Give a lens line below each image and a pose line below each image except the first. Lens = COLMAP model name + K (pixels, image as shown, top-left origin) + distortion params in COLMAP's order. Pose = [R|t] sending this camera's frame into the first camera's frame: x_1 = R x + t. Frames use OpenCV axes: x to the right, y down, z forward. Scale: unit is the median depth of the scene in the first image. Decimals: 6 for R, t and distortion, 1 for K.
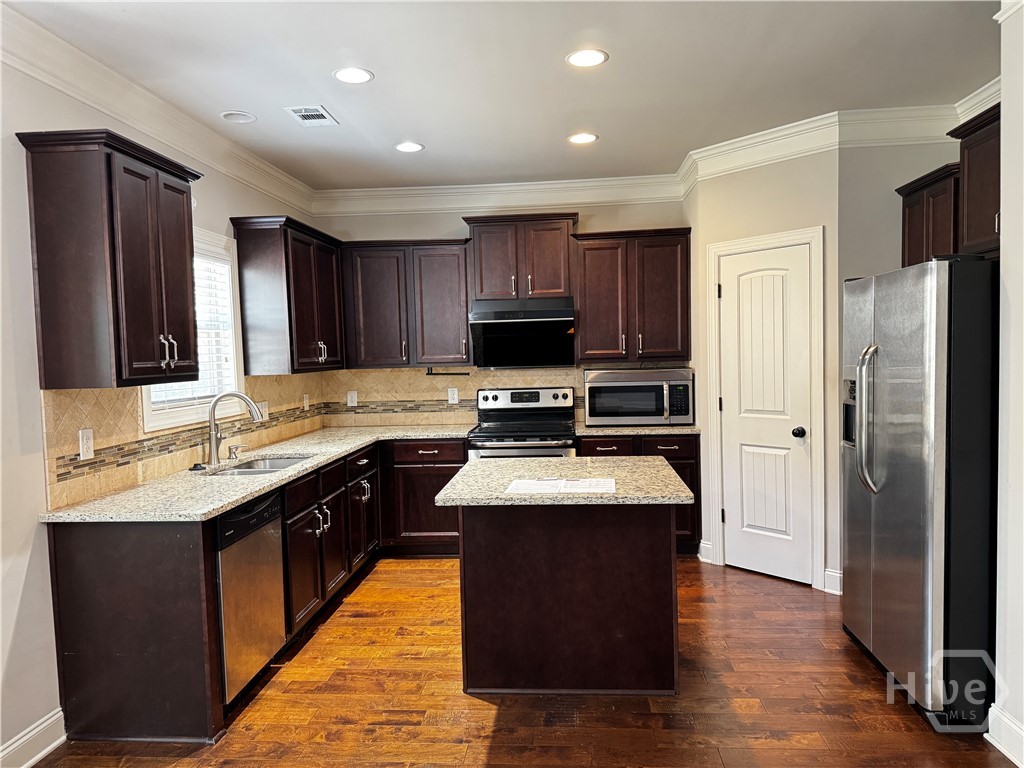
lens RADIAL K [[719.3, 0, 512.0], [0, 719.3, 384.0], [0, 0, 1]] dist [0.119881, -0.152633]
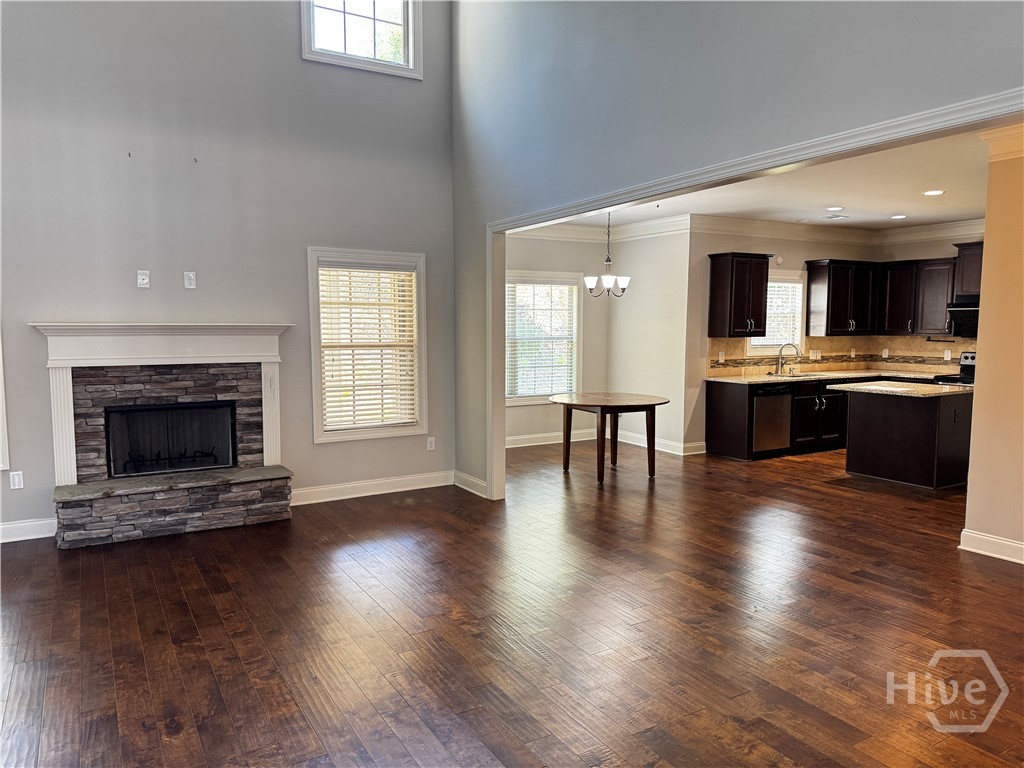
lens RADIAL K [[724.6, 0, 491.0], [0, 724.6, 390.2], [0, 0, 1]] dist [0.084213, -0.161969]
pose [[0.555090, 0.101957, -0.825518, 0.853050], [-0.050749, 0.994762, 0.088735, 0.001740], [0.830241, -0.007362, 0.557356, -0.888325]]
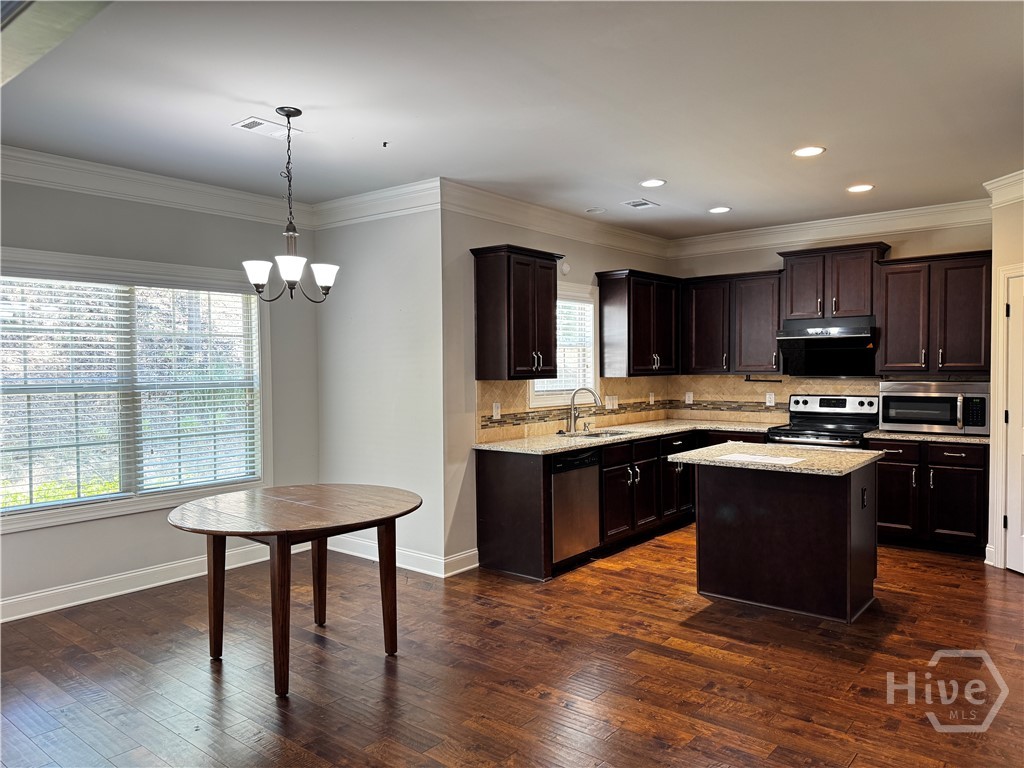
lens RADIAL K [[719.3, 0, 512.0], [0, 719.3, 384.0], [0, 0, 1]] dist [0.119881, -0.152633]
pose [[0.823169, 0.033627, -0.566799, 0.312572], [-0.038883, 0.999240, 0.002812, 0.005287], [0.566463, 0.019724, 0.823851, -0.307852]]
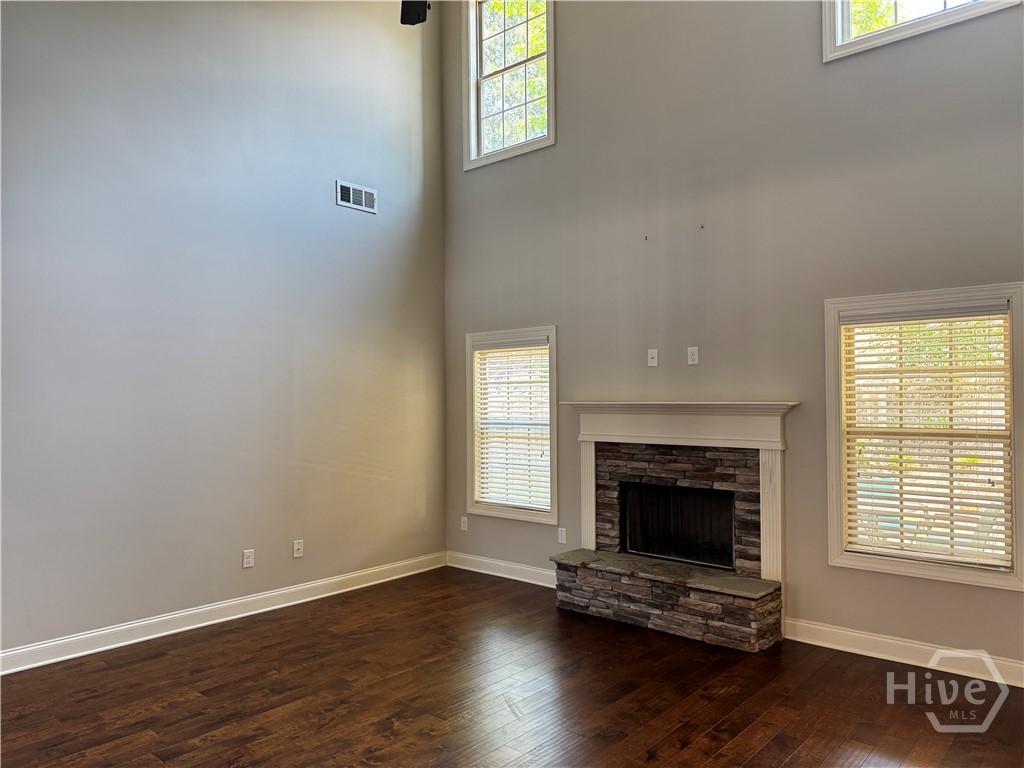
lens RADIAL K [[719.3, 0, 512.0], [0, 719.3, 384.0], [0, 0, 1]] dist [0.119881, -0.152633]
pose [[-0.605829, 0.020226, -0.795338, 0.610117], [-0.008140, 0.999467, 0.031618, -0.036806], [0.795553, 0.025629, -0.605341, -0.150675]]
